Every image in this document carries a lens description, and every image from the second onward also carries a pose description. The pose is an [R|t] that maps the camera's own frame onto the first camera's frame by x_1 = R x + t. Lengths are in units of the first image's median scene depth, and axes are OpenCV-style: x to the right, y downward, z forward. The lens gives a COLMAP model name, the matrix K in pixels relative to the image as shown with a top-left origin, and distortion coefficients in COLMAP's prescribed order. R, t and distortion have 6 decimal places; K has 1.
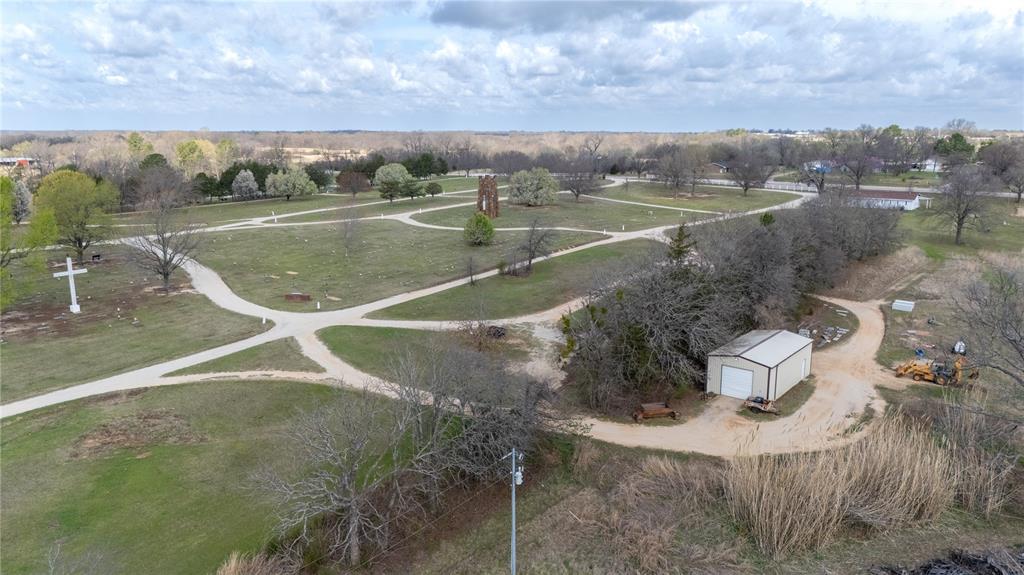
lens RADIAL K [[749.7, 0, 513.7], [0, 749.7, 285.3], [0, 0, 1]] dist [0.040120, -0.006835]
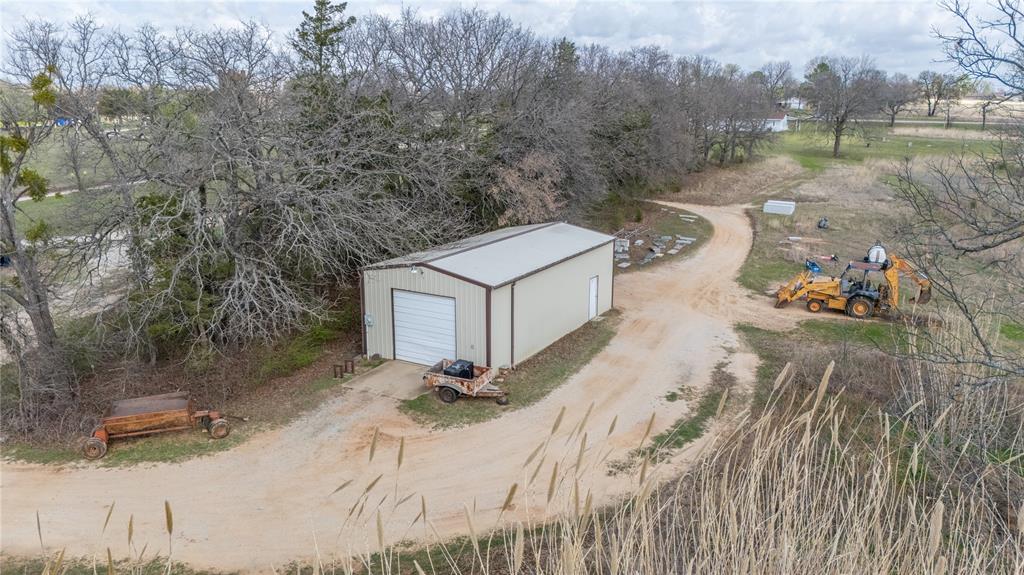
lens RADIAL K [[749.7, 0, 510.3], [0, 749.7, 286.6], [0, 0, 1]] dist [0.040120, -0.006835]
pose [[0.988898, -0.034539, 0.144525, 0.257957], [0.029076, 0.998787, 0.039744, 0.082083], [-0.145722, -0.035100, 0.988703, 0.529838]]
